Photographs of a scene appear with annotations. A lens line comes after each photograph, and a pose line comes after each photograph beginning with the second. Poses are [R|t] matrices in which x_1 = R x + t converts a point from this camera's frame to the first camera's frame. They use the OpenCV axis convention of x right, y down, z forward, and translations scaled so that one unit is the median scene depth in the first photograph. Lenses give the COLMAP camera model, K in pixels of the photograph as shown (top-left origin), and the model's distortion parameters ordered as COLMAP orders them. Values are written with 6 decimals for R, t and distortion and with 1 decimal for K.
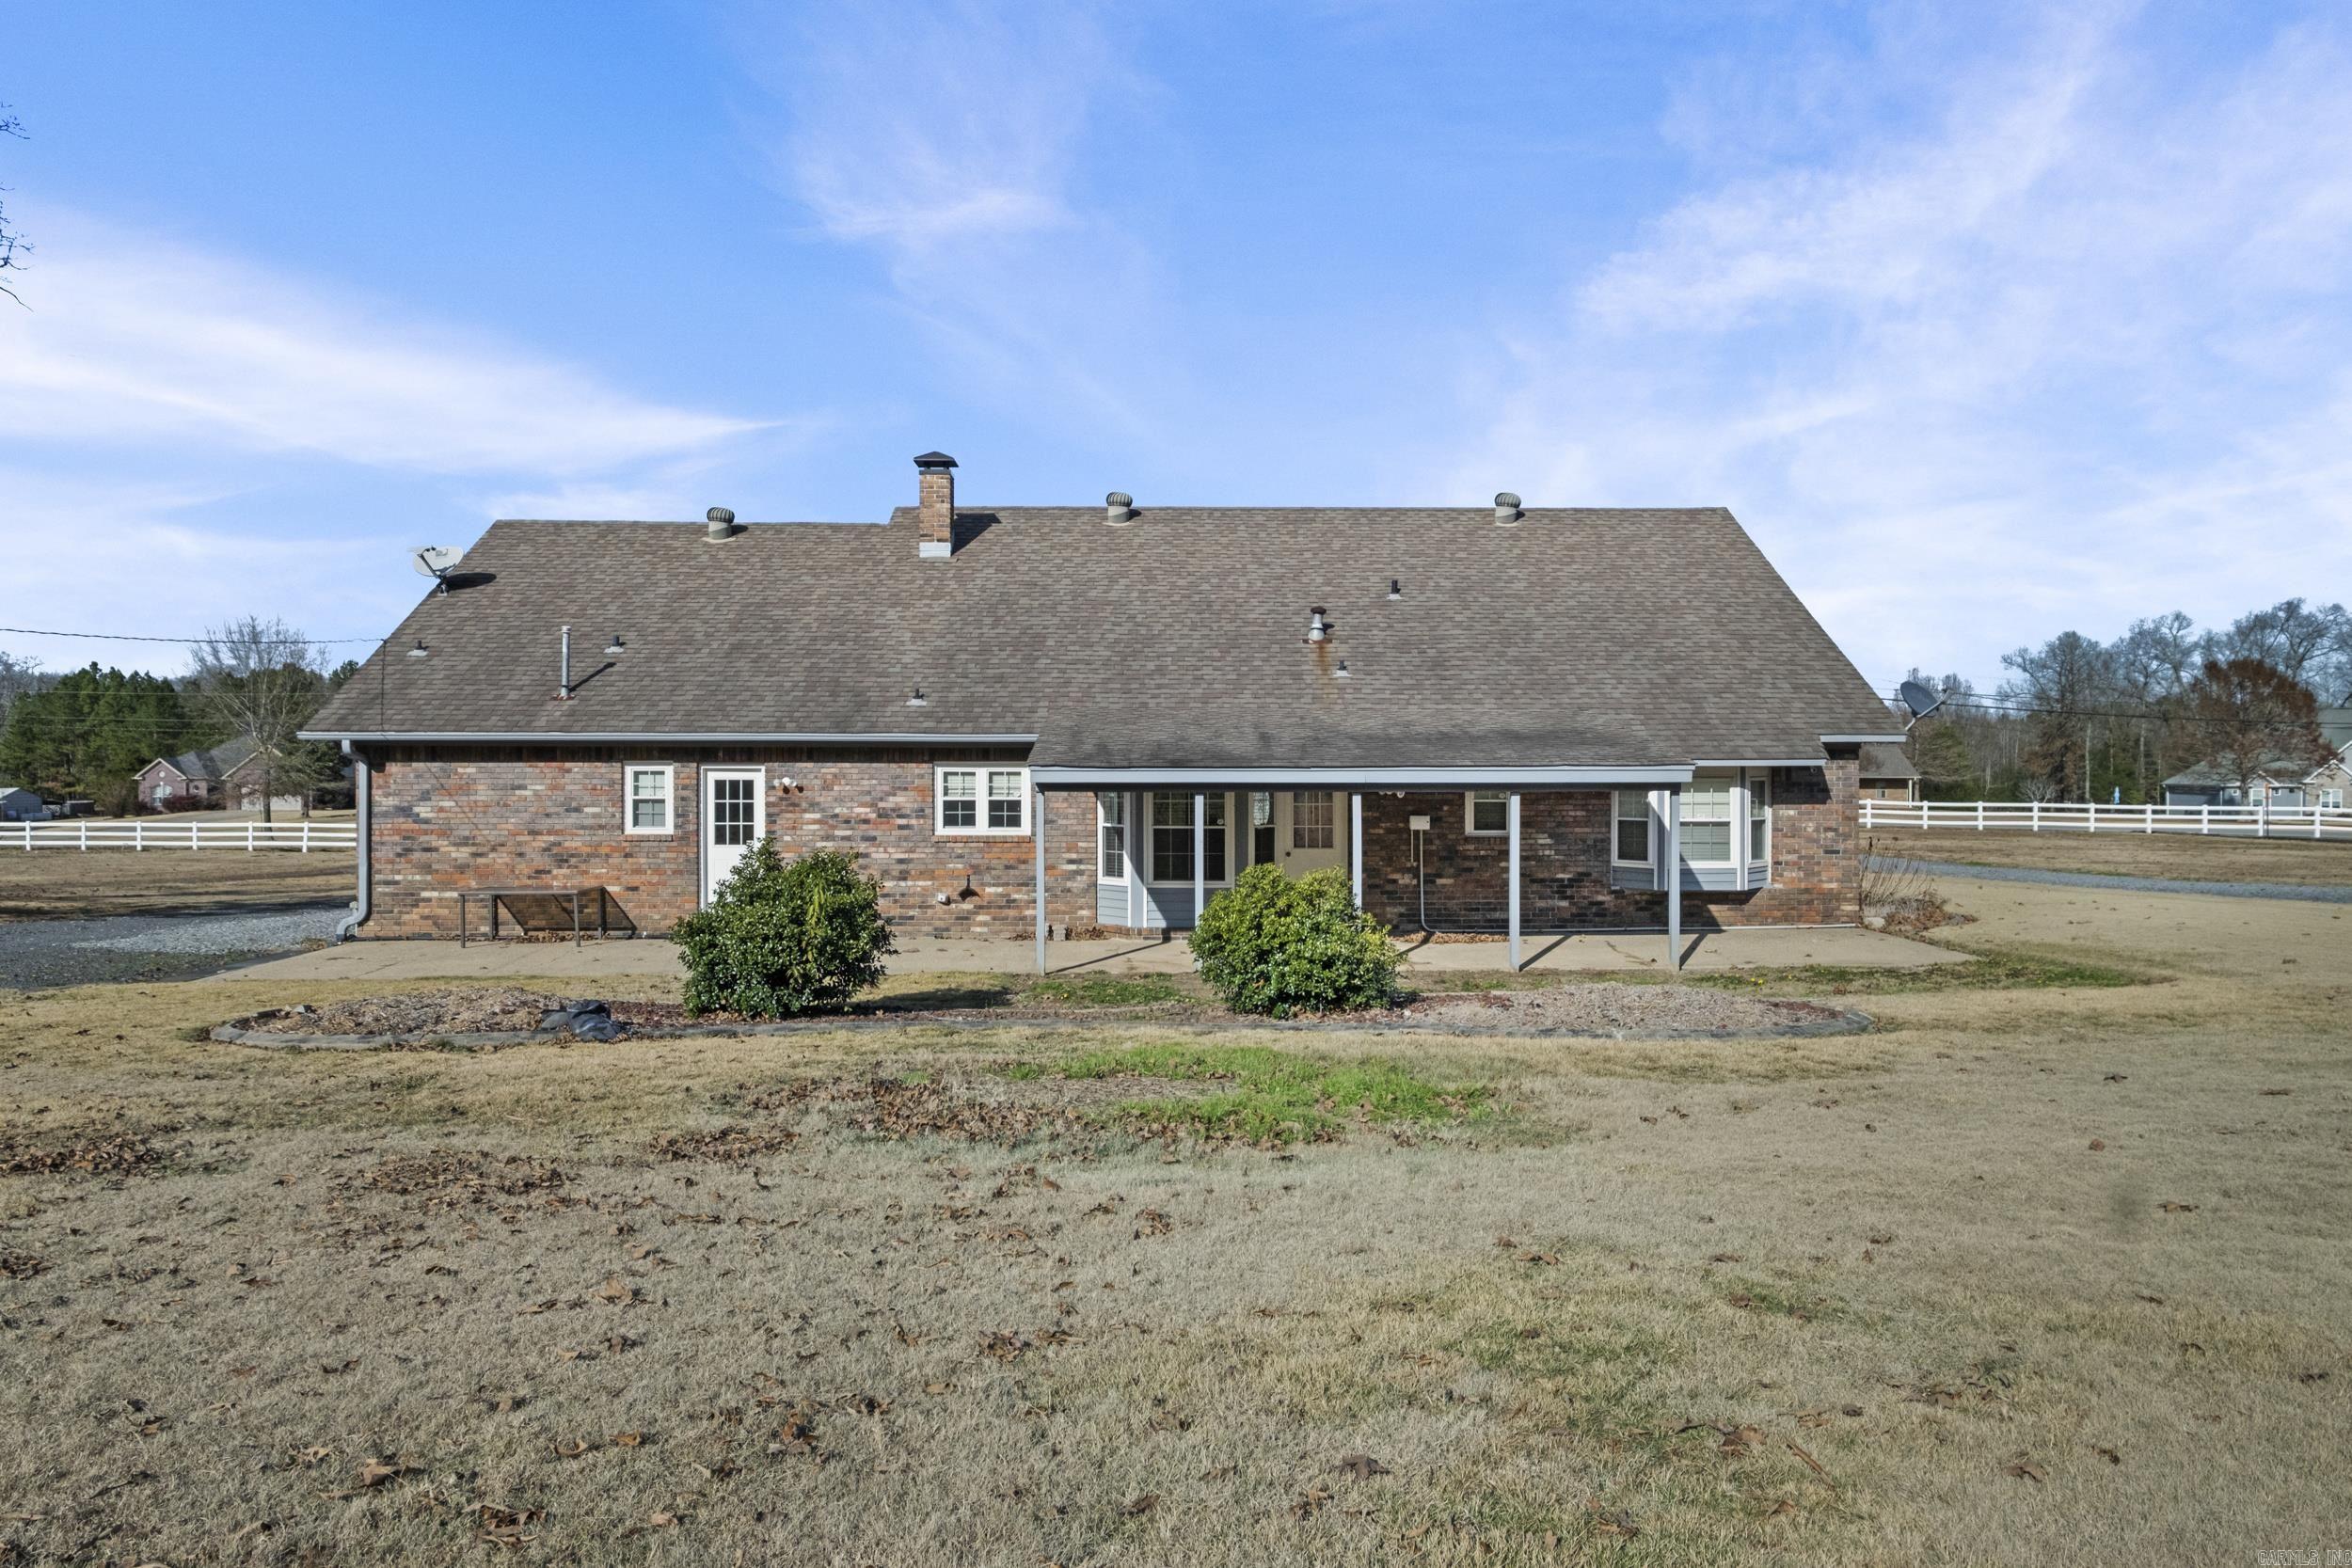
lens RADIAL K [[1505.6, 0, 1176.0], [0, 1505.6, 784.0], [0, 0, 1]] dist [-0.000700, -0.000058]
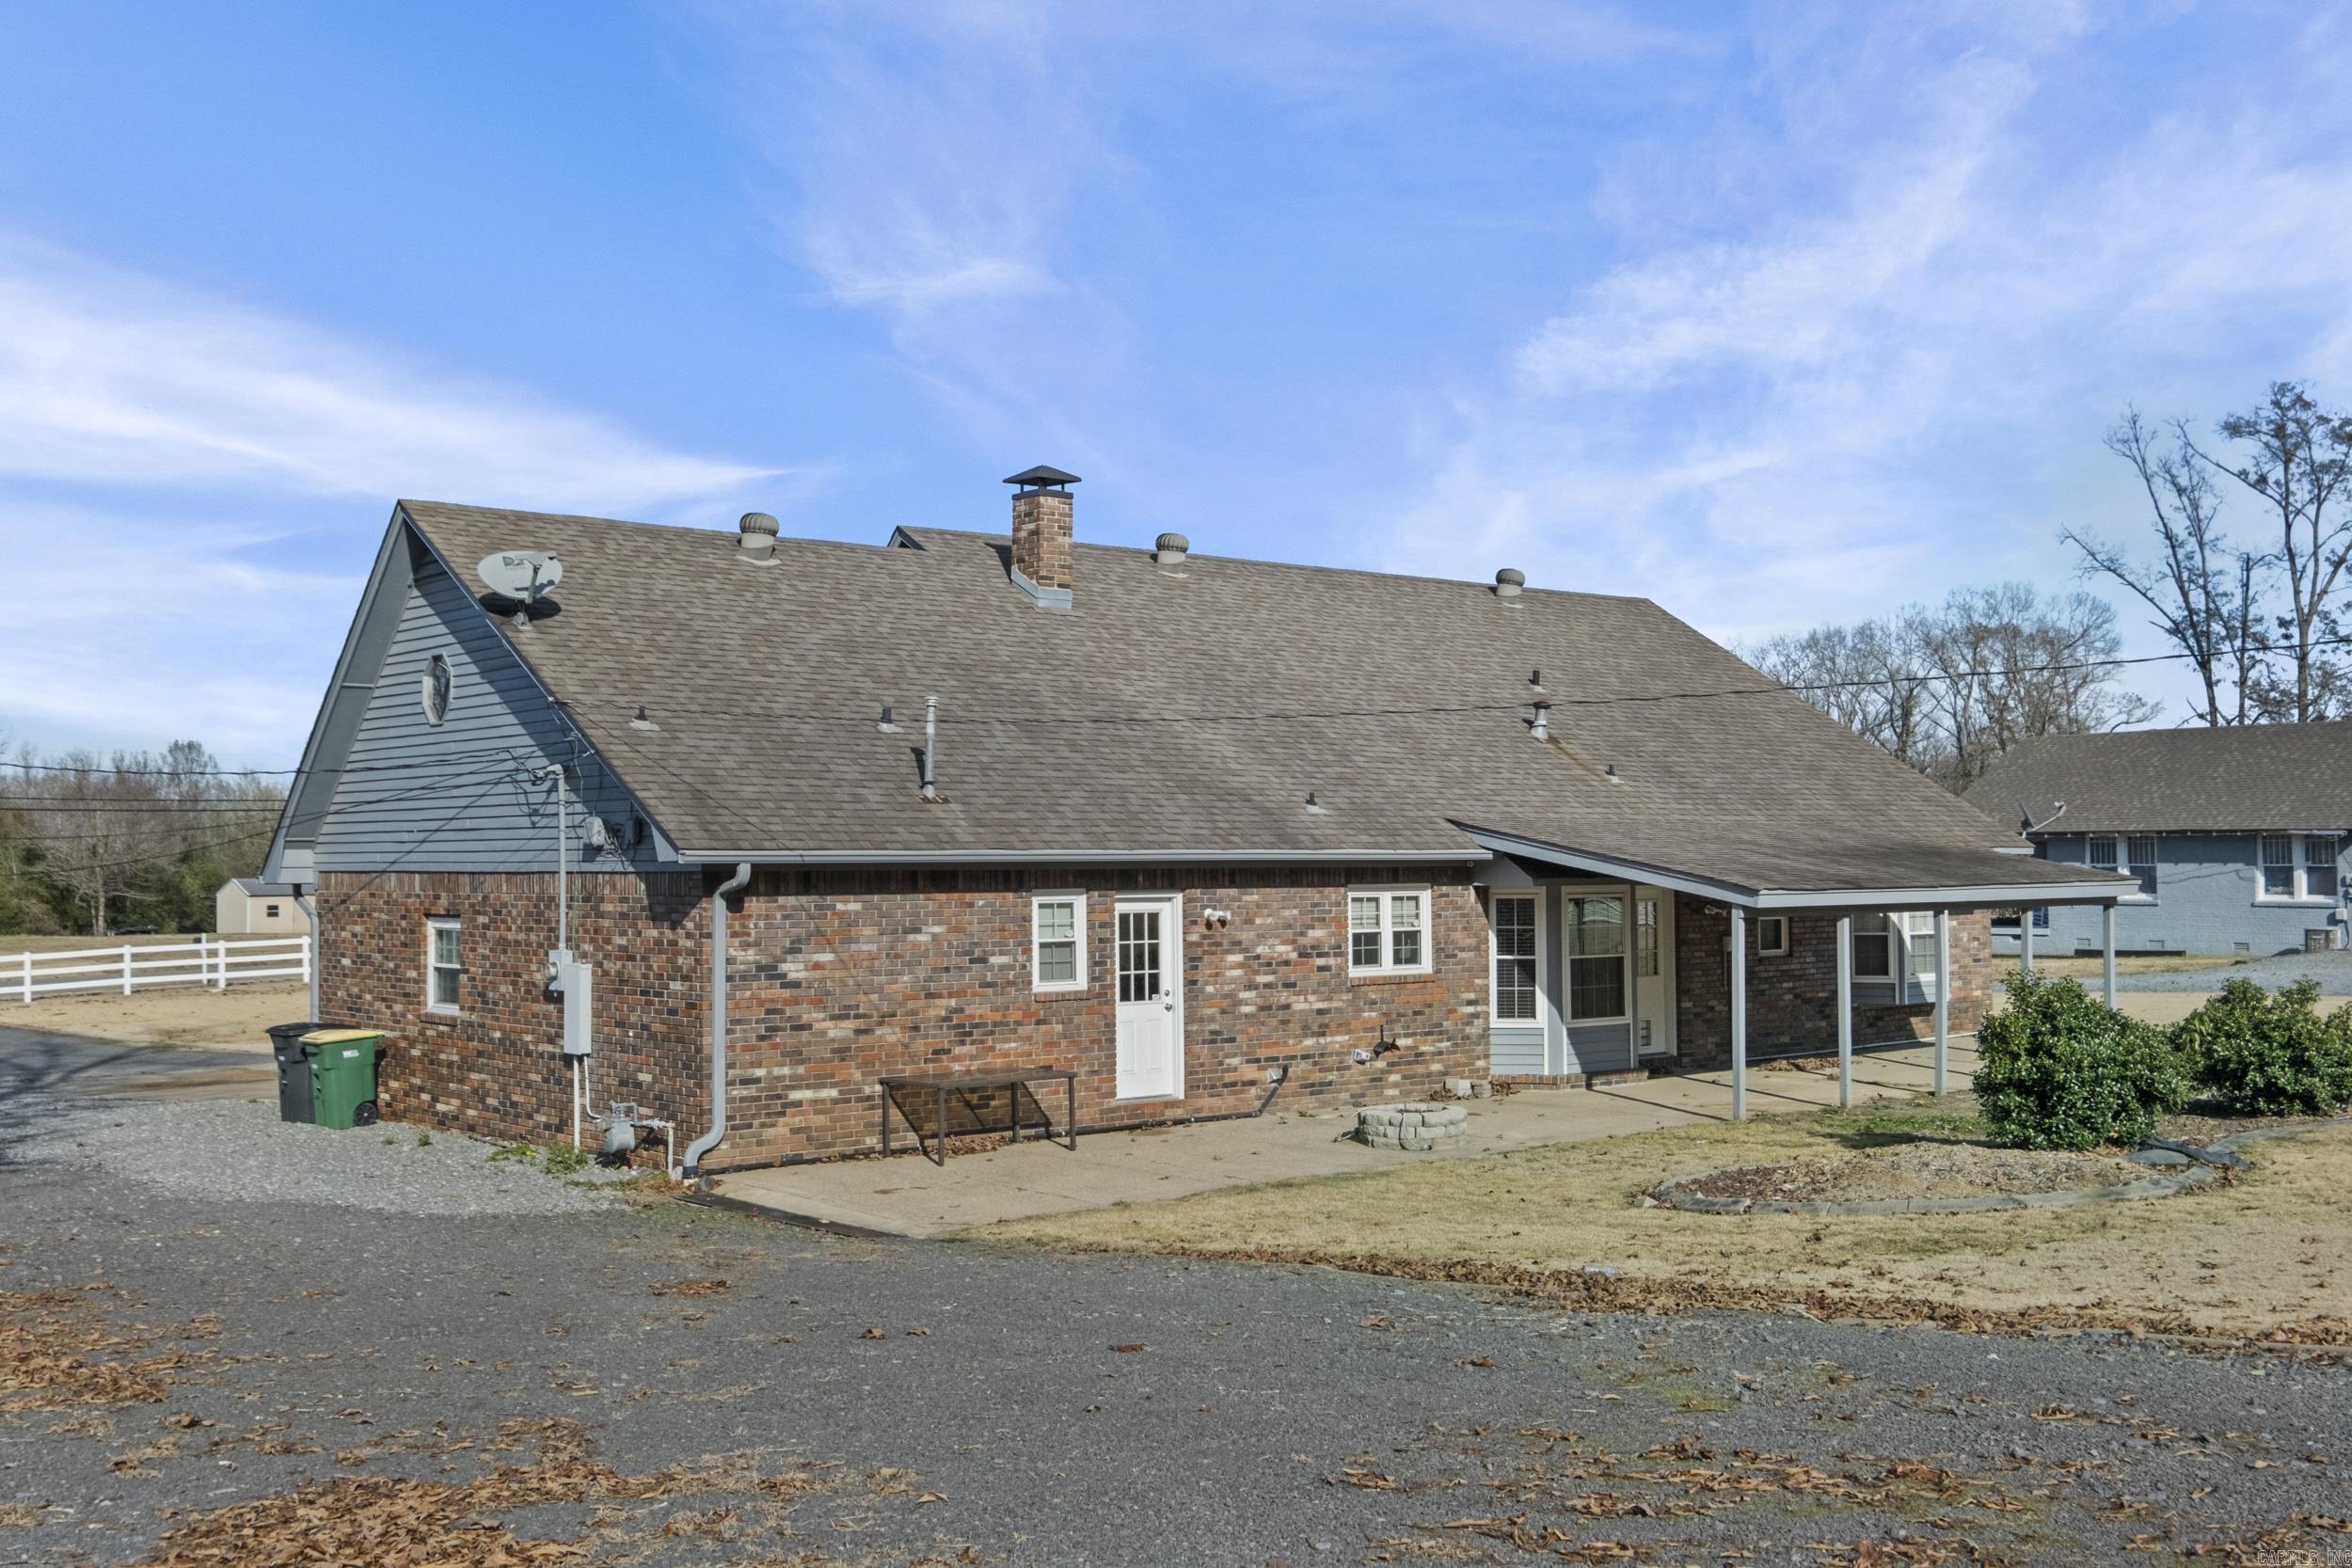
lens RADIAL K [[2418.7, 0, 1175.3], [0, 2418.7, 824.9], [0, 0, 1]] dist [-0.027334, -0.028889]
pose [[0.769803, 0.002882, 0.638275, -1.048045], [0.020497, 0.999362, -0.029234, -0.011117], [-0.637953, 0.035587, 0.769253, 0.072102]]
